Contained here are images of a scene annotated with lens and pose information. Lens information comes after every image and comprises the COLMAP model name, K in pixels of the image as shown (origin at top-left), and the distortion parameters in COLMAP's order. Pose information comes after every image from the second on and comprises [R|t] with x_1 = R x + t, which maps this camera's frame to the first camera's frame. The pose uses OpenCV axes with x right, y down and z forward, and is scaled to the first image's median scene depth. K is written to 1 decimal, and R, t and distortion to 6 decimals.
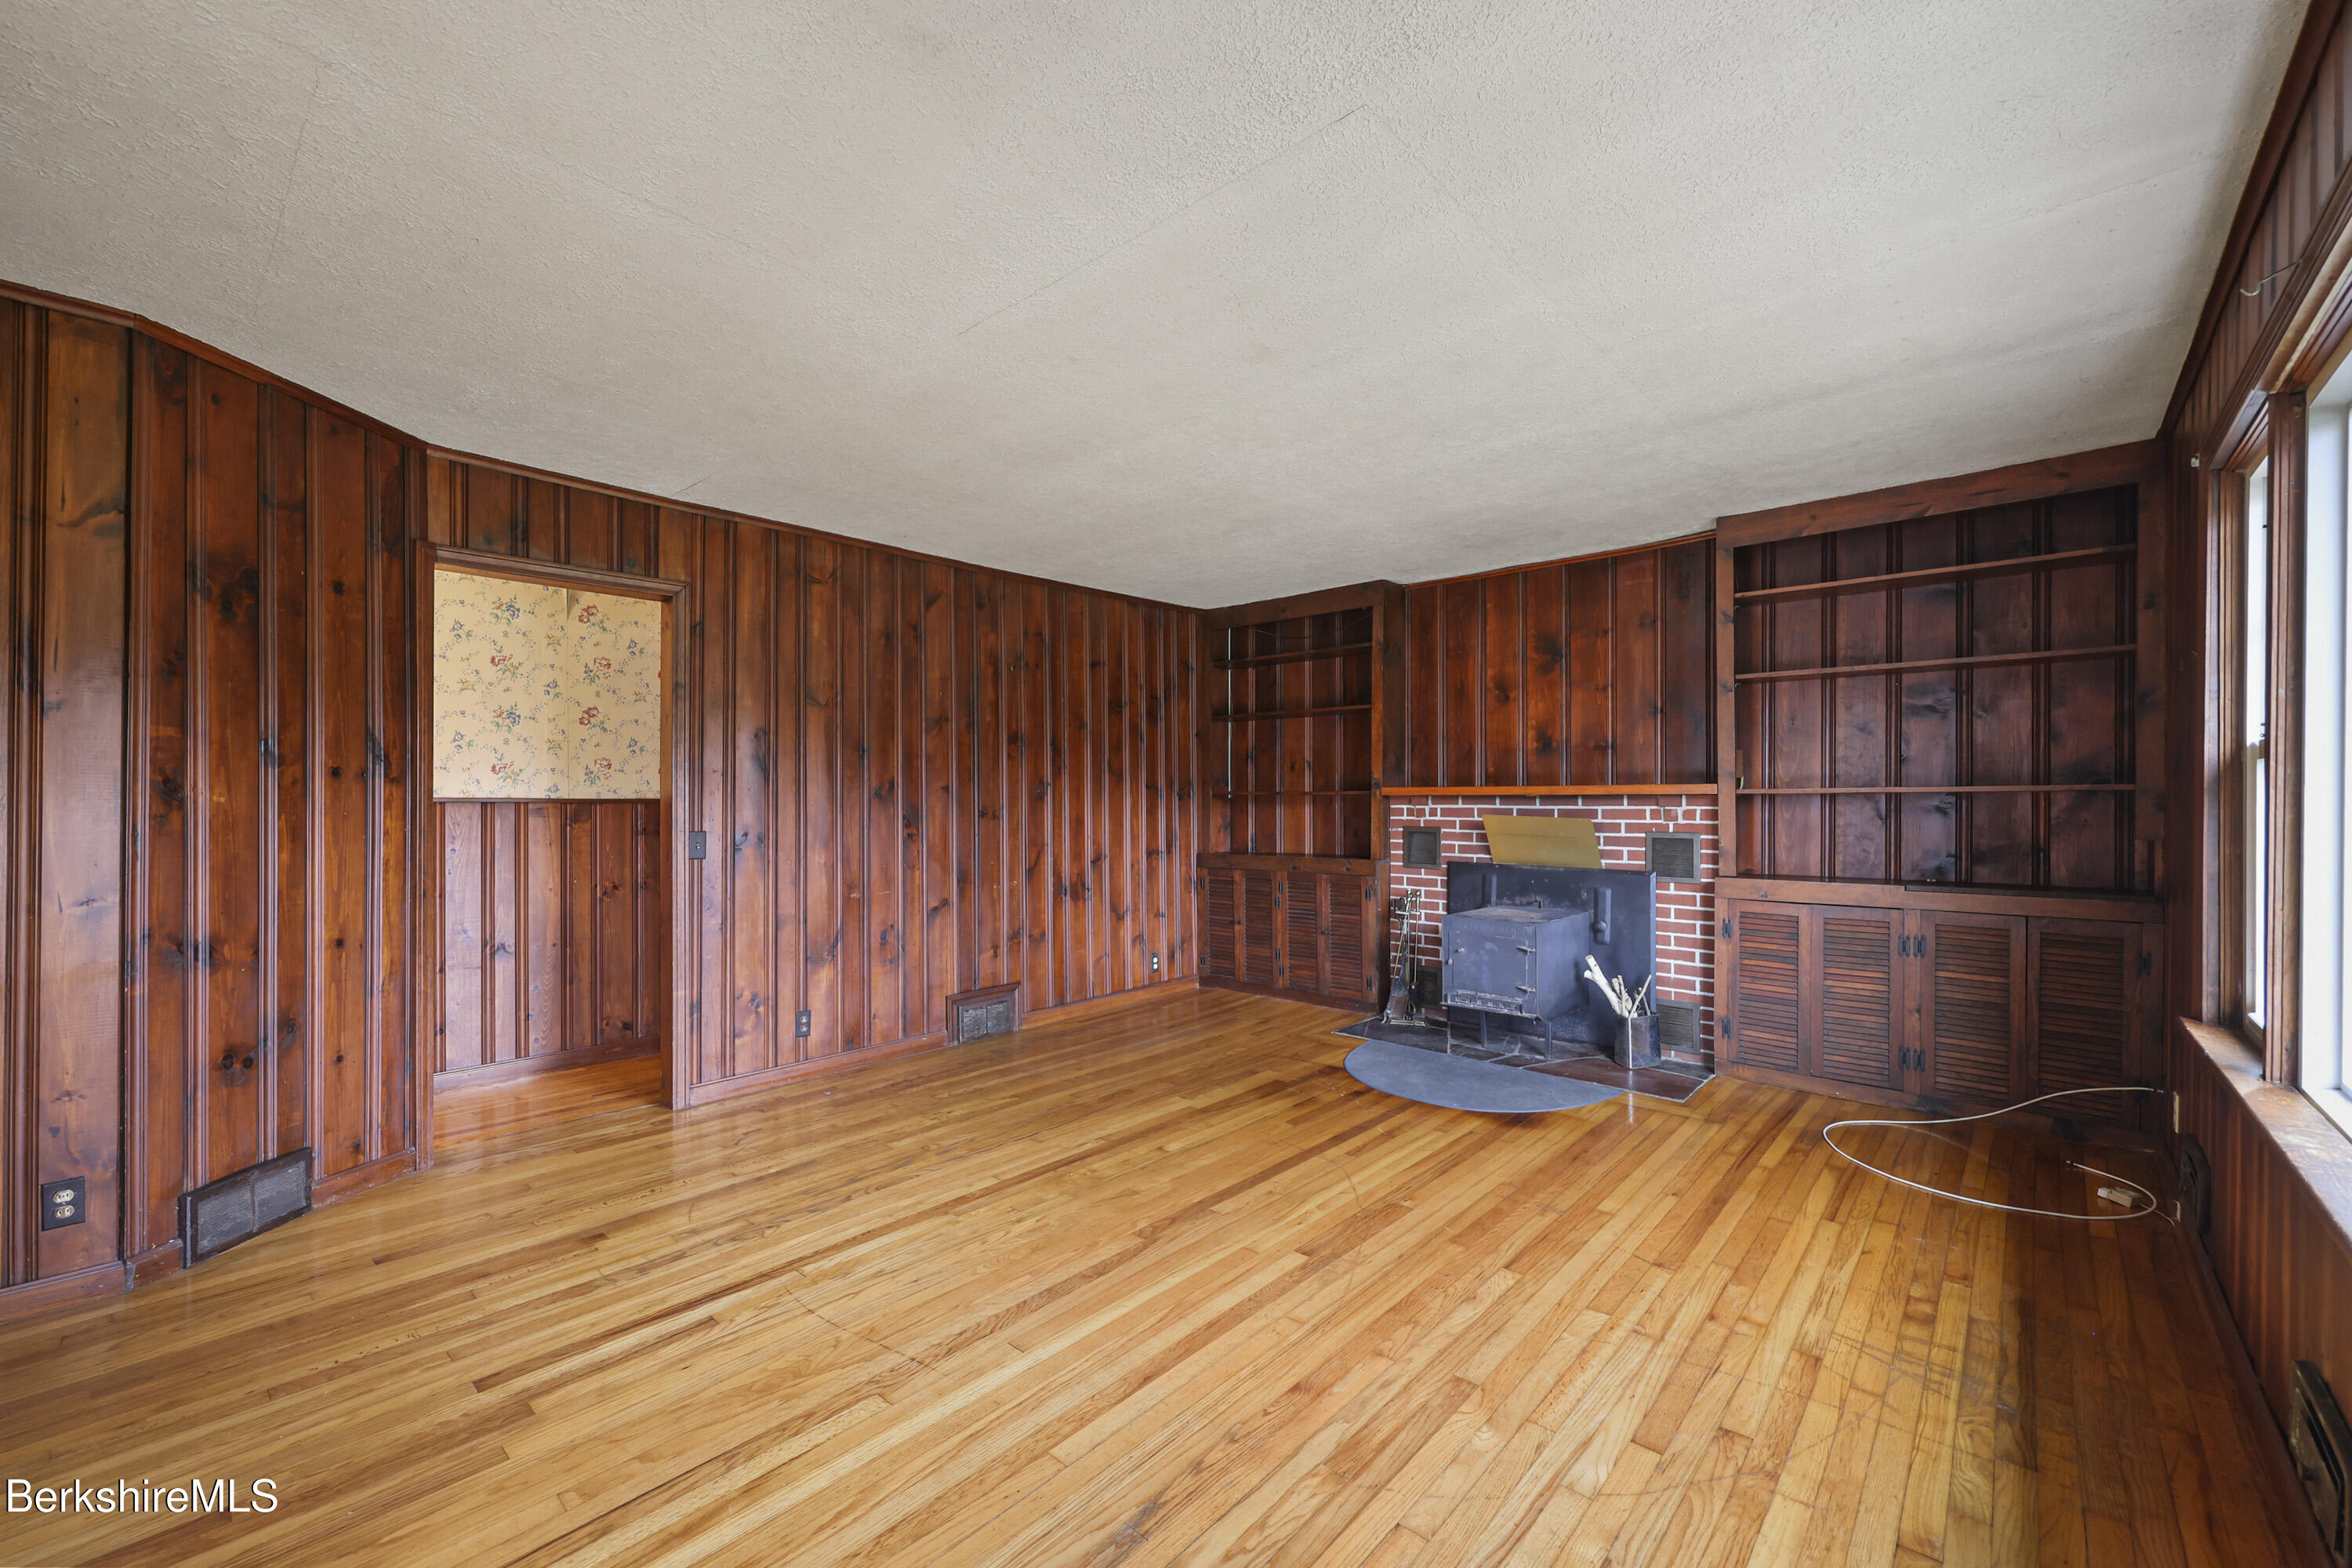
lens RADIAL K [[948.6, 0, 1183.7], [0, 948.6, 789.9], [0, 0, 1]] dist [-0.000252, 0.000127]
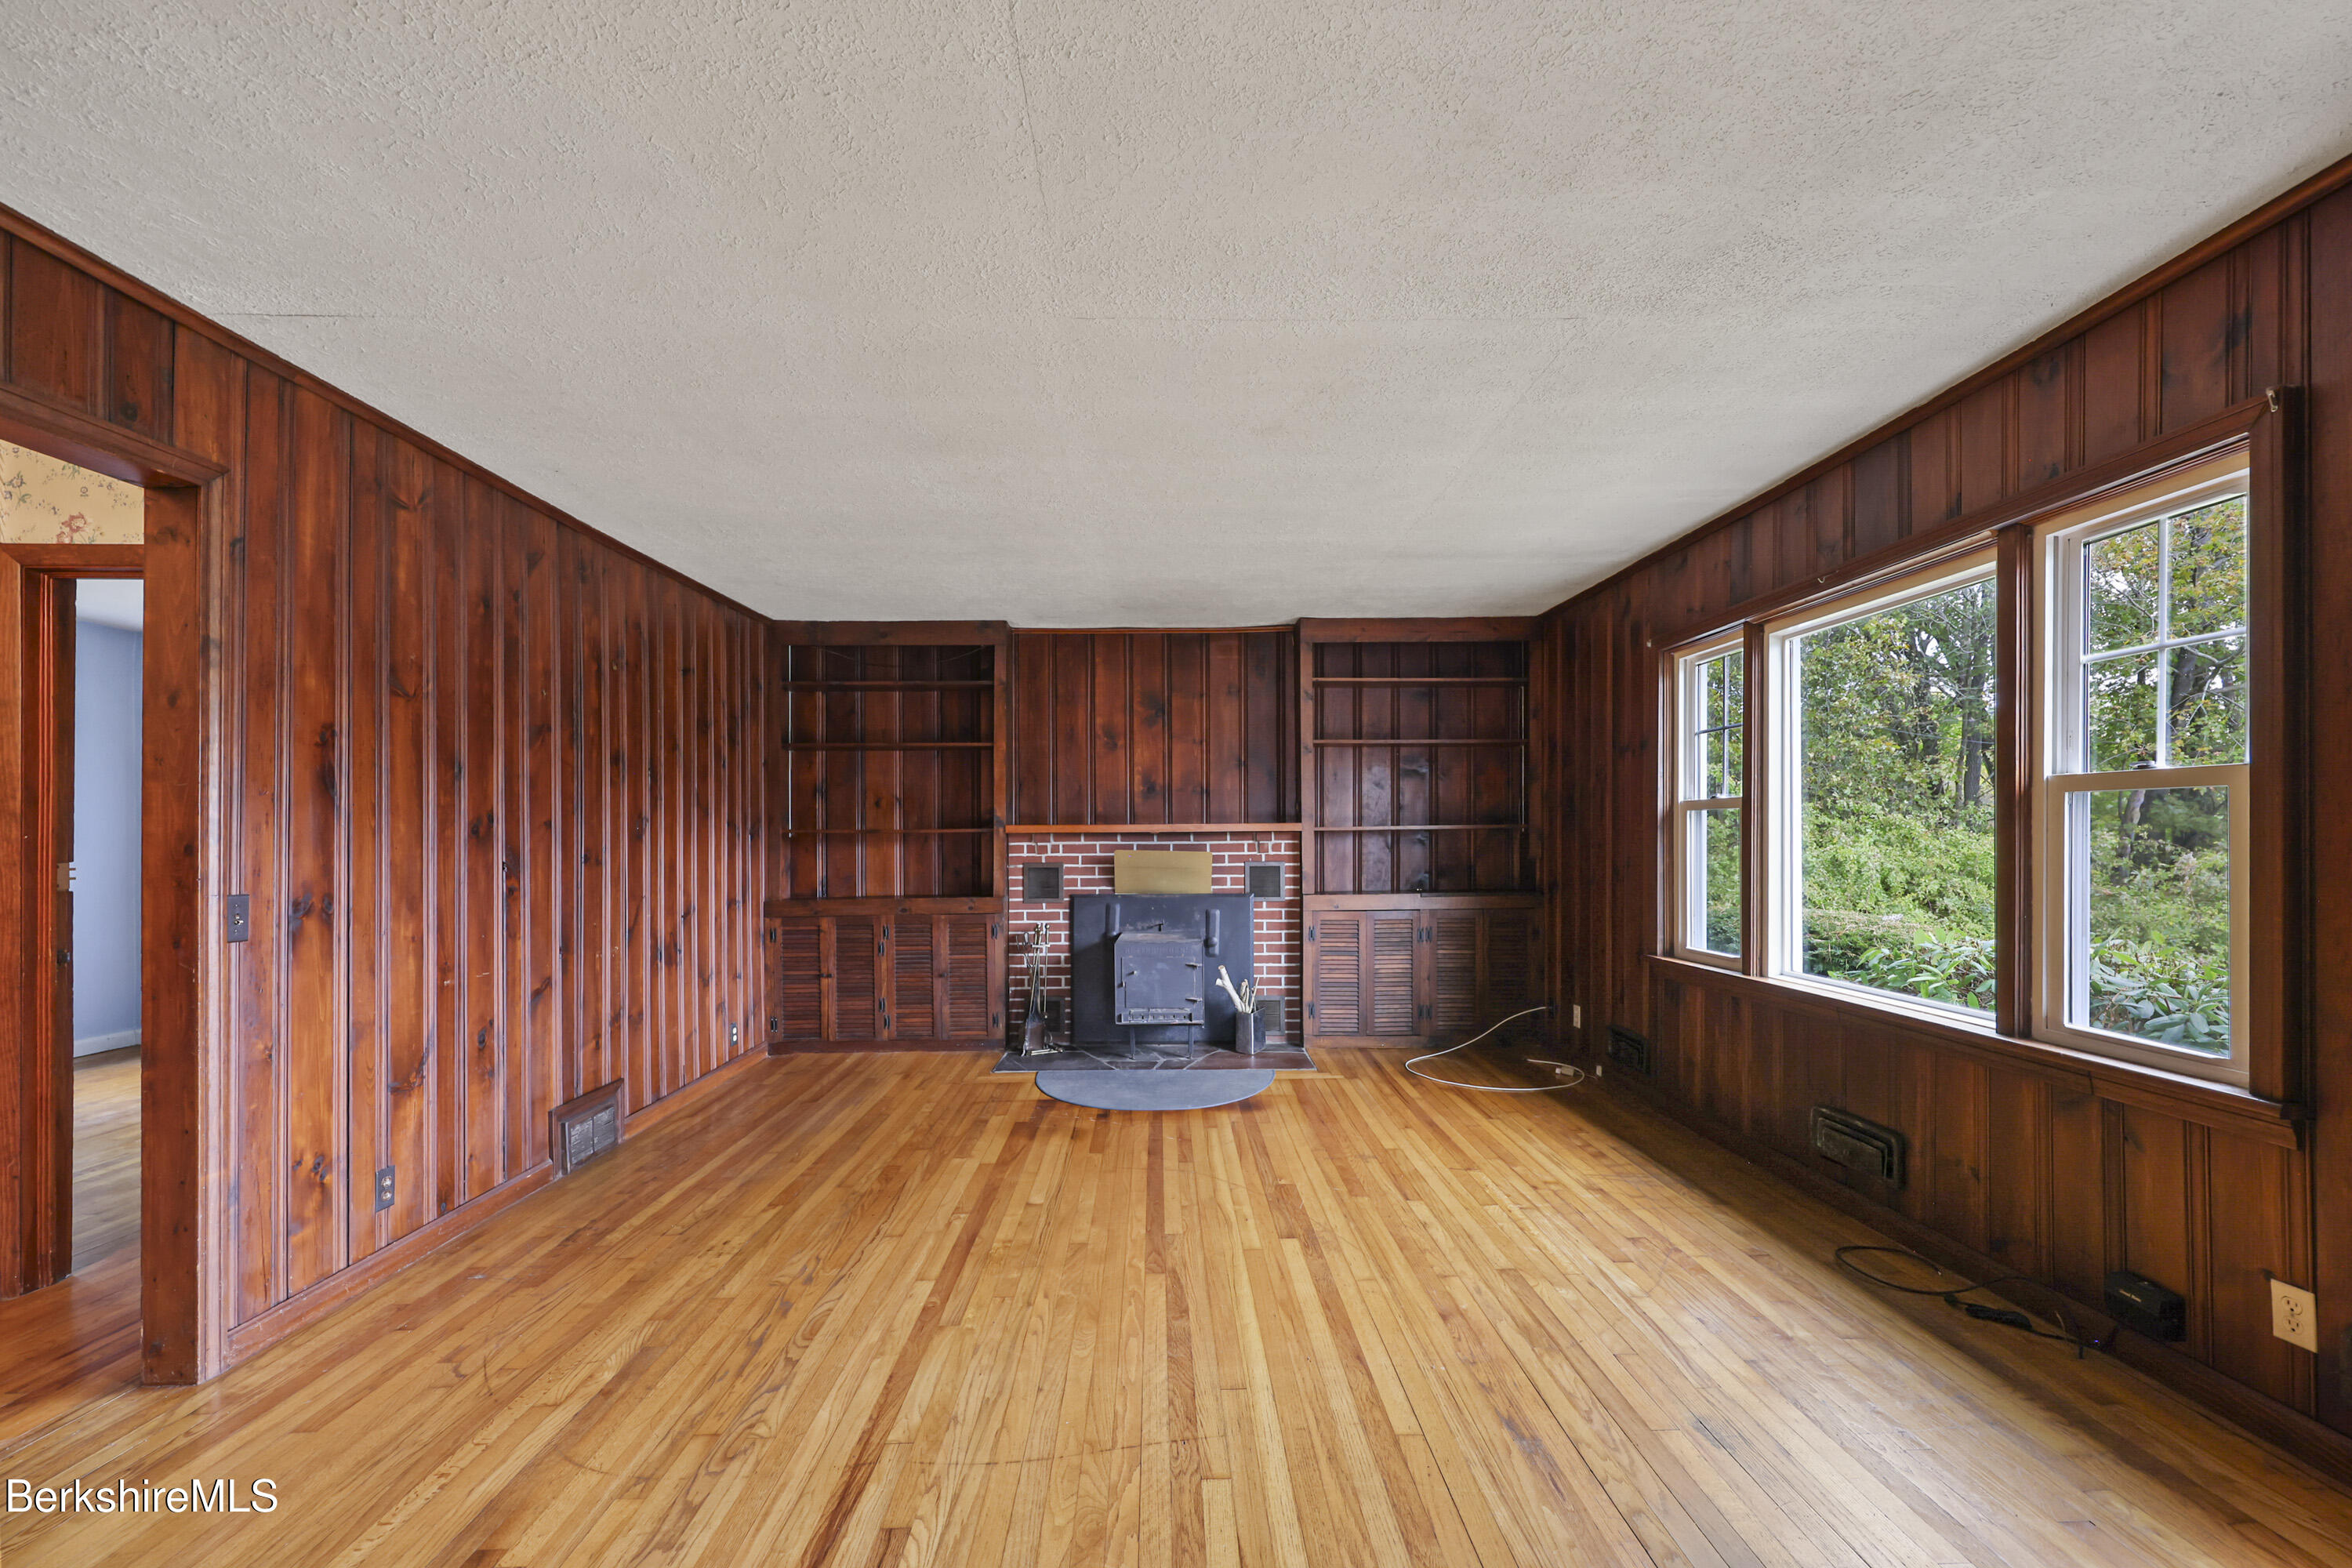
lens RADIAL K [[961.9, 0, 1182.2], [0, 961.9, 819.9], [0, 0, 1]] dist [0.001120, 0.000116]
pose [[0.728865, 0.007978, 0.684611, -0.471021], [-0.000163, 0.999934, -0.011479, 0.004625], [-0.684658, 0.008255, 0.728818, 0.158297]]
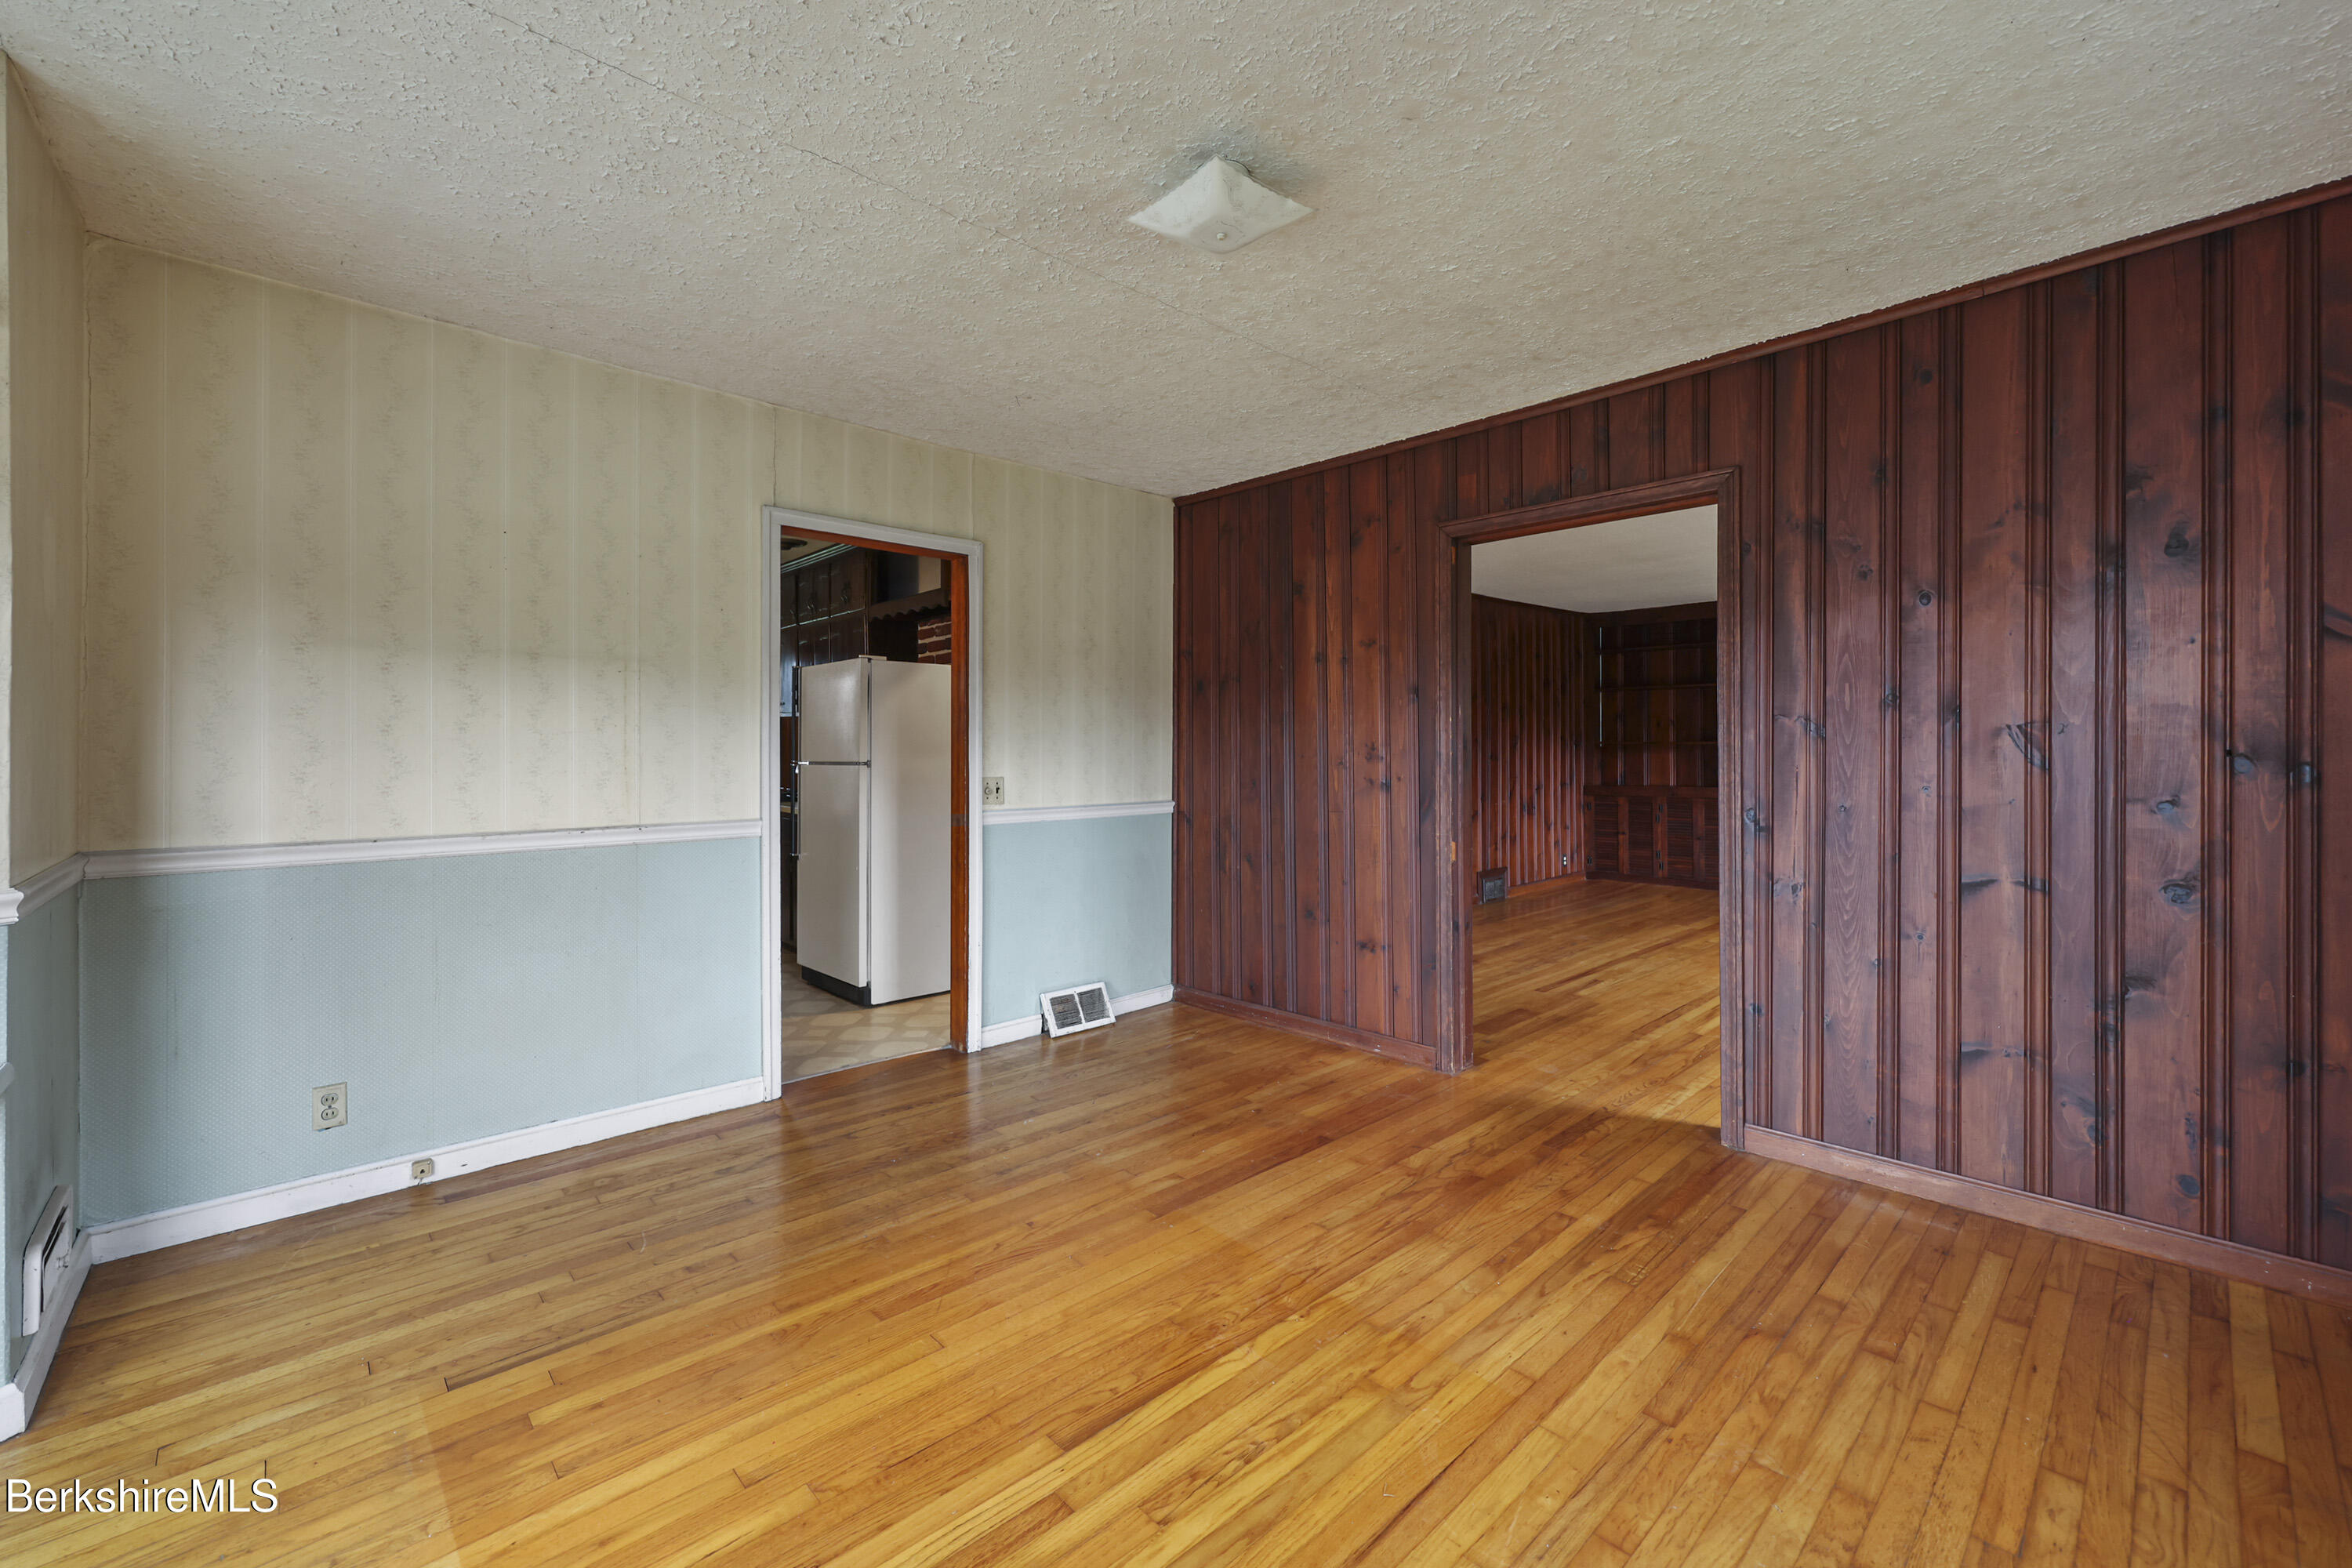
lens RADIAL K [[960.7, 0, 1172.6], [0, 960.7, 745.8], [0, 0, 1]] dist [-0.002337, -0.000267]
pose [[0.995726, 0.000416, -0.092352, -0.711742], [0.000316, 0.999969, 0.007918, -0.006119], [0.092352, -0.007914, 0.995695, -0.742843]]
